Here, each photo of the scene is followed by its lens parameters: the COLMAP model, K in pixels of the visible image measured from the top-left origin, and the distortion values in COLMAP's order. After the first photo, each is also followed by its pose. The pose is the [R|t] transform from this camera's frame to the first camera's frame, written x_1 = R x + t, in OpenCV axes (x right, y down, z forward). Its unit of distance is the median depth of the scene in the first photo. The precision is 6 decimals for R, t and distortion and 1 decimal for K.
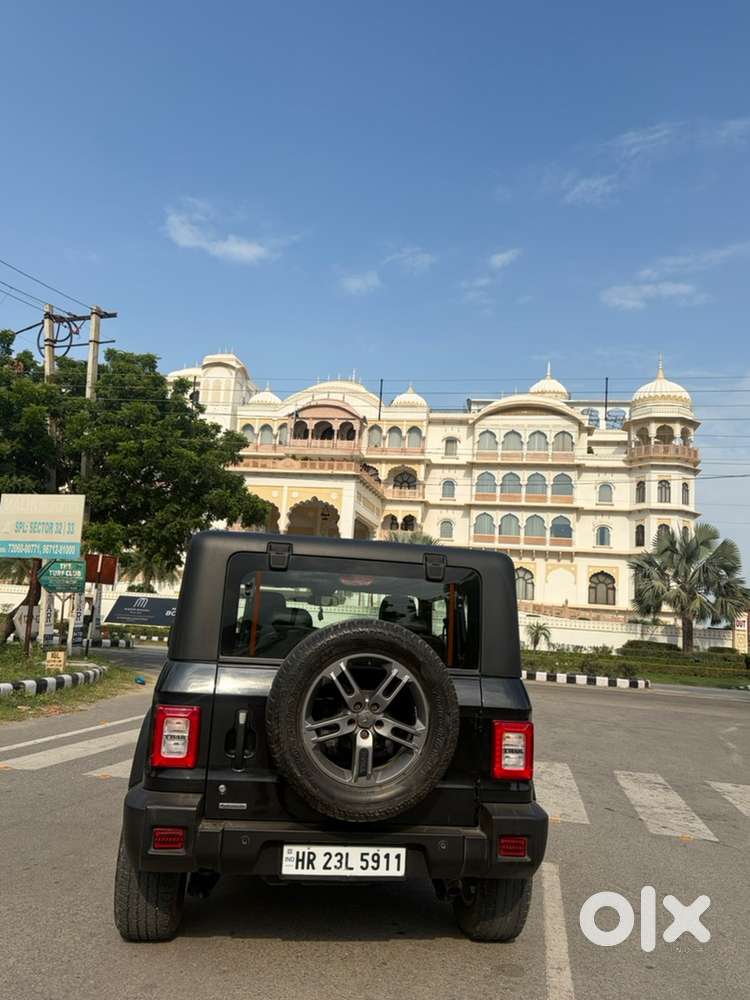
lens RADIAL K [[777.4, 0, 377.6], [0, 777.4, 505.1], [0, 0, 1]] dist [0.094080, -0.084296]
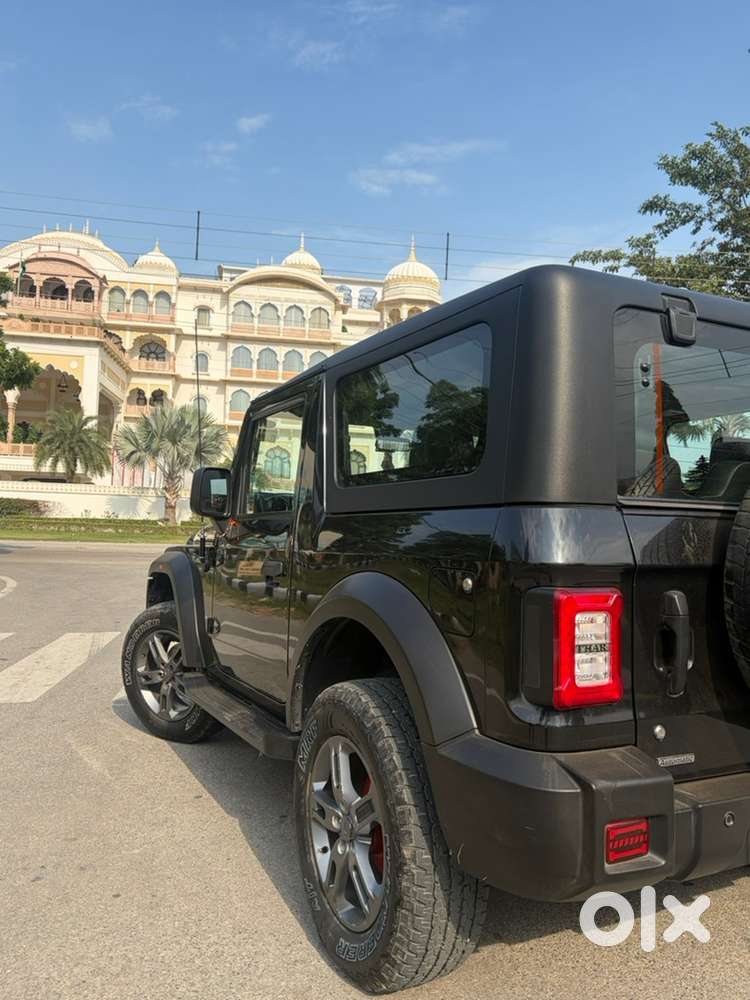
lens RADIAL K [[778.5, 0, 375.0], [0, 778.5, 500.0], [0, 0, 1]] dist [0.036213, -0.033411]
pose [[0.942732, -0.021445, 0.332860, -0.028895], [-0.026827, 0.989823, 0.139750, 0.006301], [-0.332469, -0.140676, 0.932563, 0.029581]]
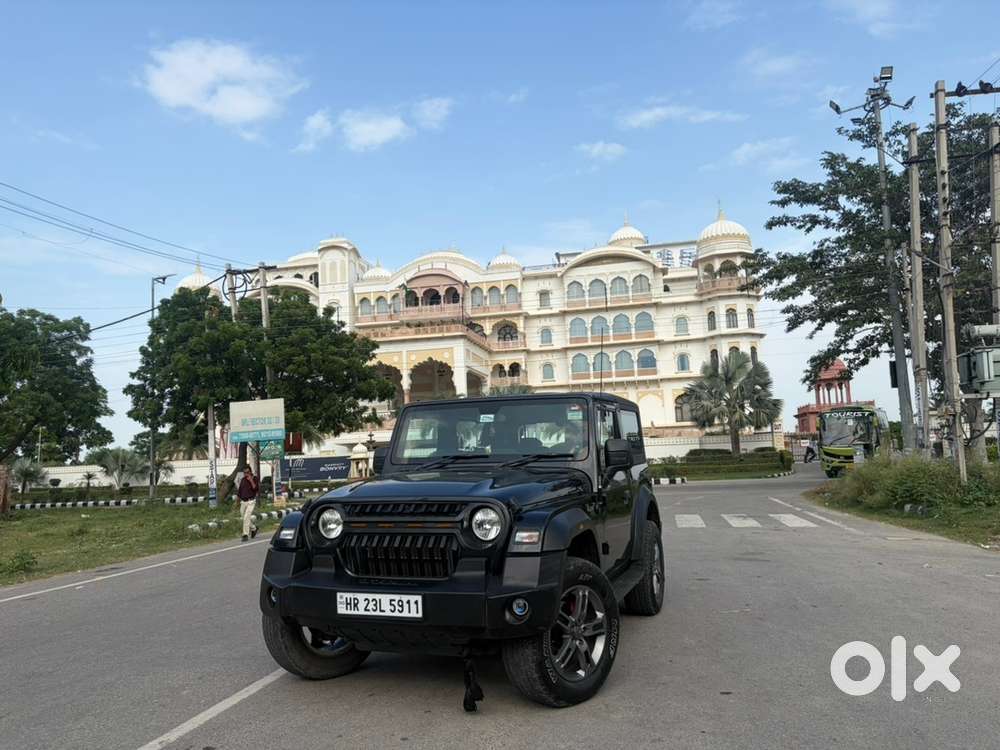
lens RADIAL K [[771.1, 0, 500.0], [0, 771.1, 375.0], [0, 0, 1]] dist [0.092879, -0.089227]
pose [[0.993985, -0.109497, 0.001969, 0.015797], [0.109327, 0.993175, 0.040622, -0.017595], [-0.006404, -0.040162, 0.999173, -0.134961]]
